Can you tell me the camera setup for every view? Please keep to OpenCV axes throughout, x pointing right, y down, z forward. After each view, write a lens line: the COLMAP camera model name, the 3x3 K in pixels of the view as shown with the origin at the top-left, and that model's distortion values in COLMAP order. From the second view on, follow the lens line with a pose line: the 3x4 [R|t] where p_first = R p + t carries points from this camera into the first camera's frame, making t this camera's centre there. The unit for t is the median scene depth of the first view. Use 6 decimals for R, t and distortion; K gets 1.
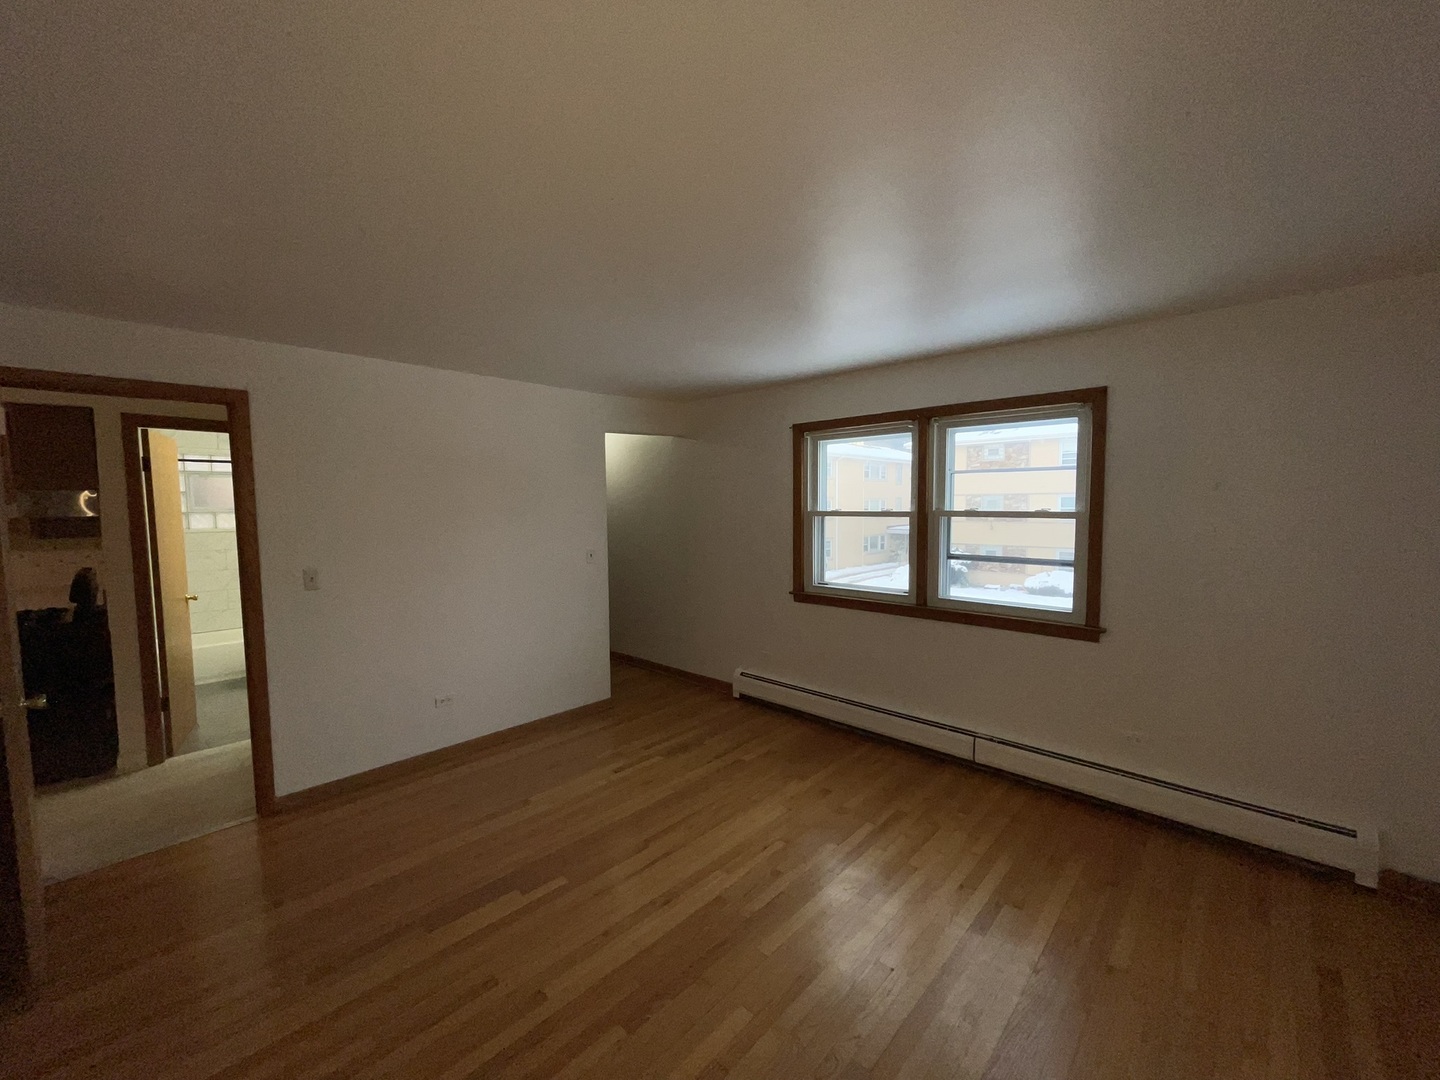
lens RADIAL K [[581.3, 0, 711.9], [0, 581.3, 543.4], [0, 0, 1]] dist [0.003723, -0.008712]
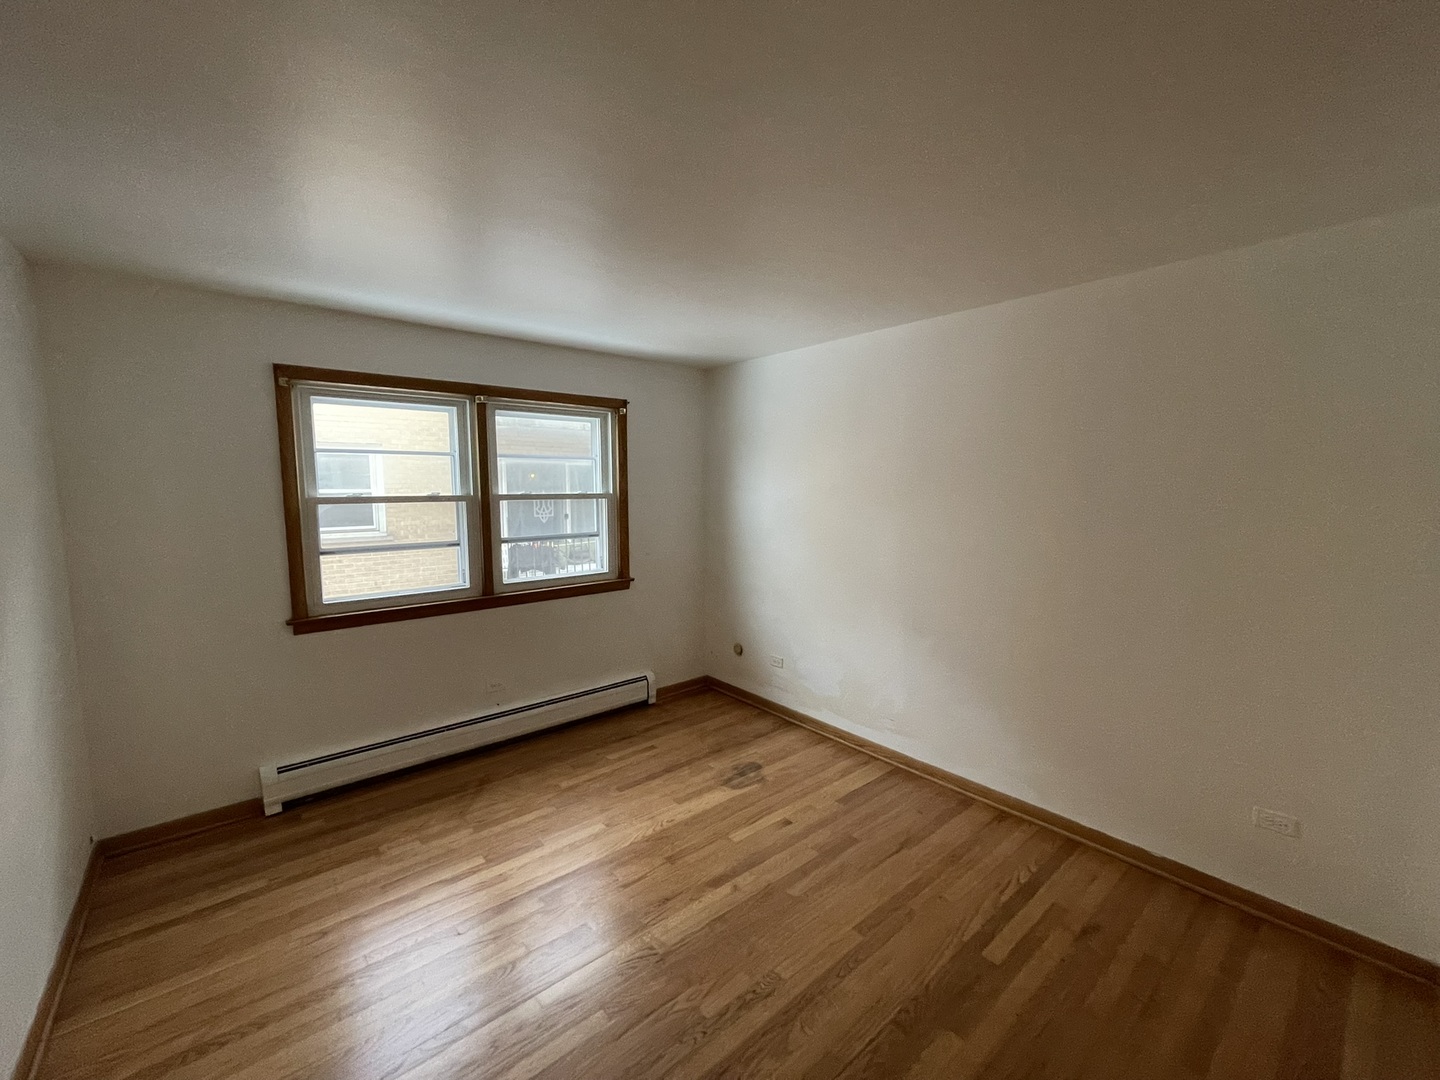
lens RADIAL K [[581.3, 0, 711.9], [0, 581.3, 543.4], [0, 0, 1]] dist [0.003723, -0.008712]
pose [[0.106848, -0.091879, 0.990021, -0.530982], [0.074097, 0.993688, 0.084223, -0.029374], [-0.991511, 0.064358, 0.112982, 0.530495]]
